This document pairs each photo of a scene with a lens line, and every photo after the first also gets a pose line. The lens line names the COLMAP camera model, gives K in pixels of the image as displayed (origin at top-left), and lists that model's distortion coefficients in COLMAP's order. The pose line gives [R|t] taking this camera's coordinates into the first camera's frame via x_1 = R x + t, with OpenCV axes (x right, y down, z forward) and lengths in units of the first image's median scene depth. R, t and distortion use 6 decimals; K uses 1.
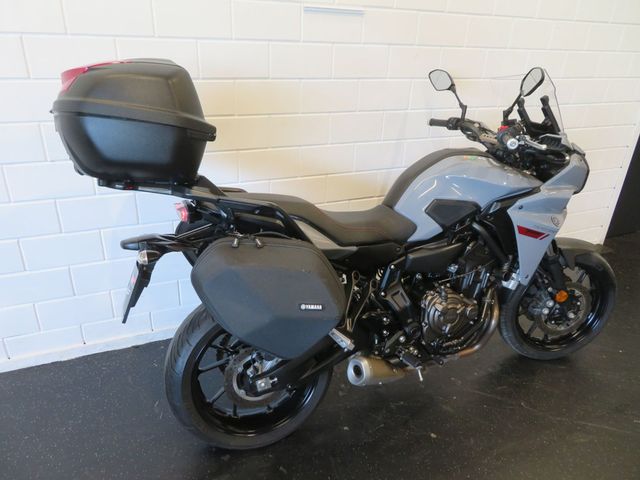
lens RADIAL K [[455.1, 0, 318.3], [0, 455.1, 240.7], [0, 0, 1]] dist [-0.009034, -0.003844]
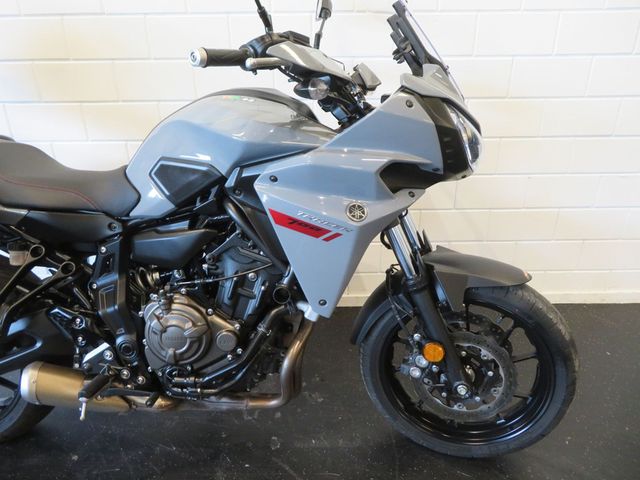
lens RADIAL K [[455.1, 0, 320.6], [0, 455.1, 240.0], [0, 0, 1]] dist [-0.009034, -0.003844]
pose [[0.913408, 0.124706, -0.387471, 0.723208], [-0.132493, 0.991162, 0.006668, -0.006468], [0.384878, 0.045247, 0.921858, 0.470772]]
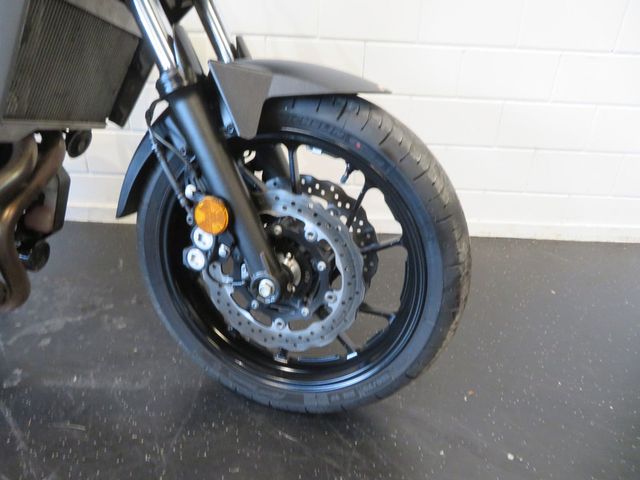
lens RADIAL K [[455.1, 0, 321.2], [0, 455.1, 240.9], [0, 0, 1]] dist [-0.009034, -0.003844]
pose [[0.912897, 0.181339, -0.365699, 0.867184], [-0.181794, 0.982766, 0.033511, 0.135485], [0.365474, 0.035890, 0.930130, 0.853157]]
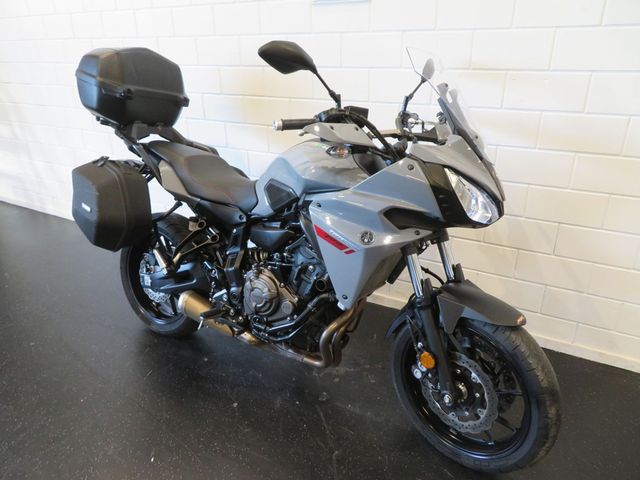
lens RADIAL K [[455.1, 0, 323.6], [0, 455.1, 242.7], [0, 0, 1]] dist [-0.009034, -0.003844]
pose [[0.593501, 0.283243, -0.753346, 1.103051], [-0.304851, 0.945397, 0.115282, -0.105775], [0.744864, 0.161238, 0.647441, 0.441987]]
